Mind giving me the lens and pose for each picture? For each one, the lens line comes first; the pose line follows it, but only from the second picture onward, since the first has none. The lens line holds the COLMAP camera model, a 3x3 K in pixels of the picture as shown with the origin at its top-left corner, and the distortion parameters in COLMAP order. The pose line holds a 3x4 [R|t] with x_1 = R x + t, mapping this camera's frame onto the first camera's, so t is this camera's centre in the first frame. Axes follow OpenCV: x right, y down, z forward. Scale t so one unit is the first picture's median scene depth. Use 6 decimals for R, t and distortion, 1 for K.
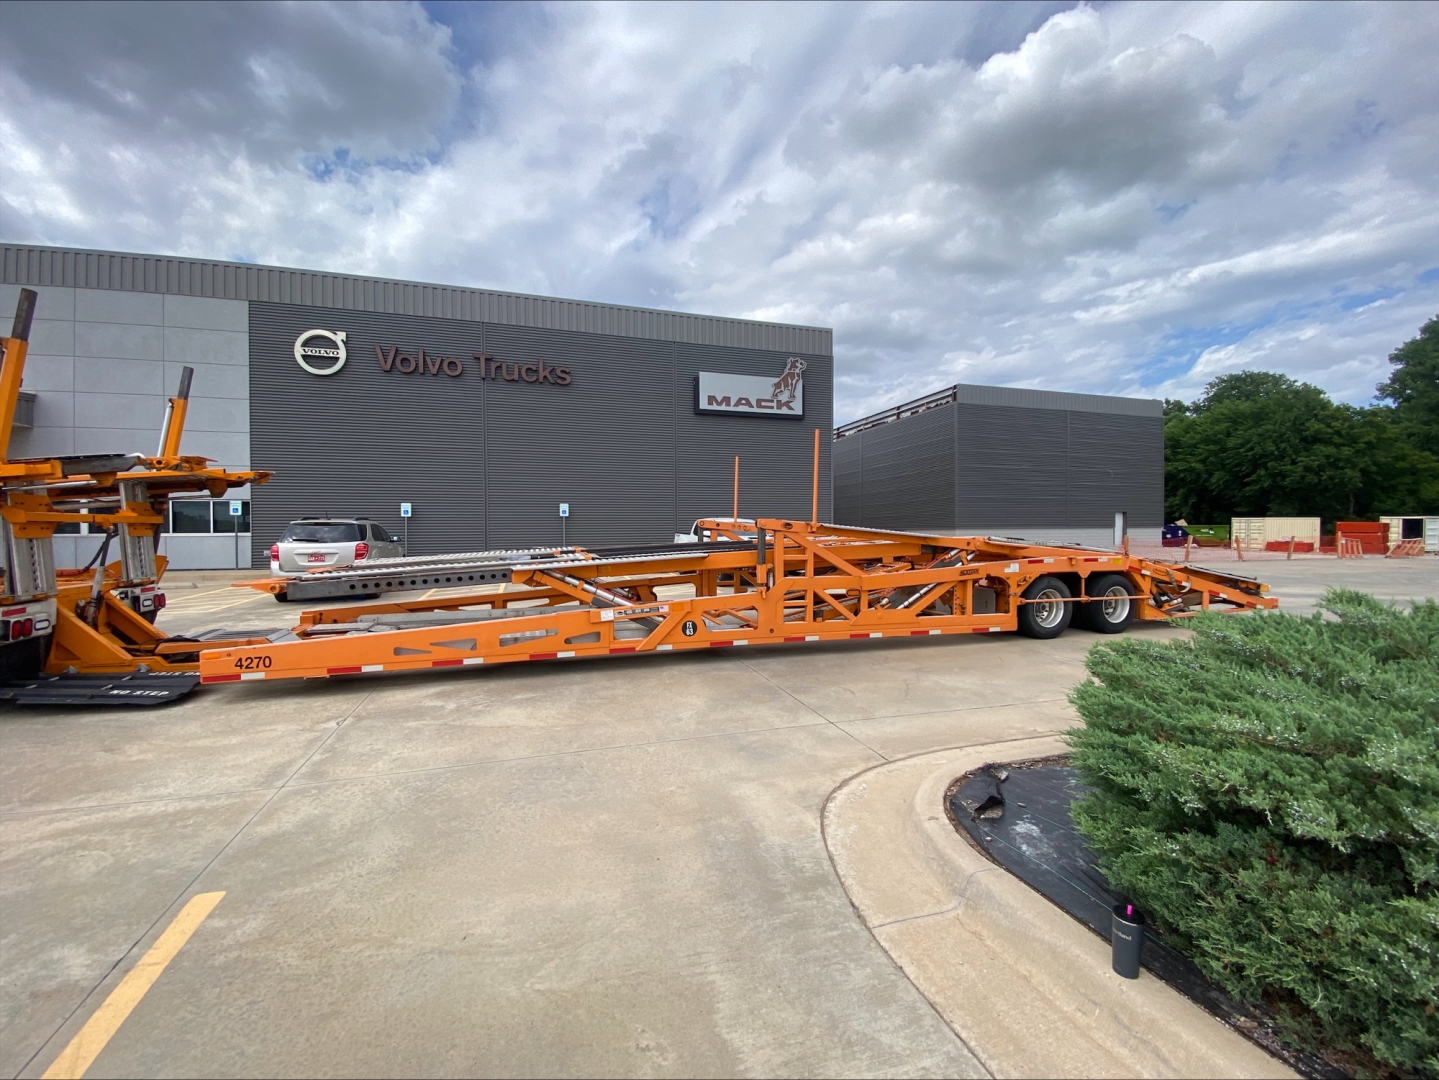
lens RADIAL K [[582.9, 0, 719.5], [0, 582.9, 540.0], [0, 0, 1]] dist [0.015934, -0.018669]
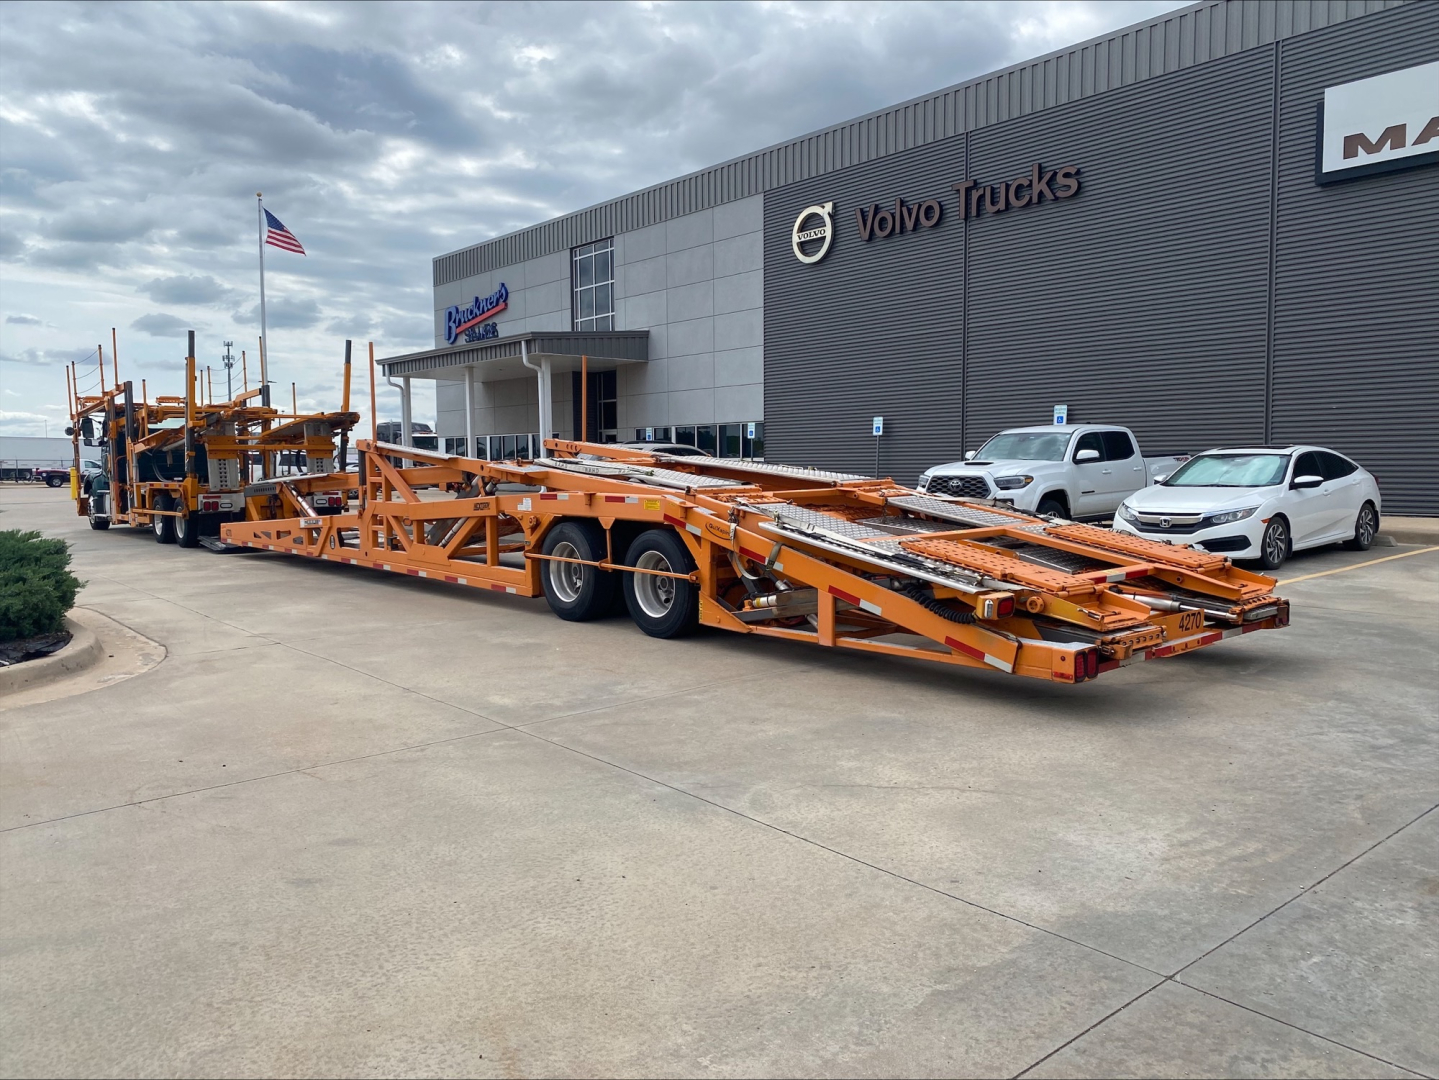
lens RADIAL K [[1102.3, 0, 719.5], [0, 1102.3, 540.0], [0, 0, 1]] dist [0.012192, 0.002198]
pose [[0.375654, 0.064014, -0.924547, 1.641609], [-0.004182, 0.997719, 0.067381, 0.001018], [0.926751, -0.021445, 0.375064, 0.673490]]
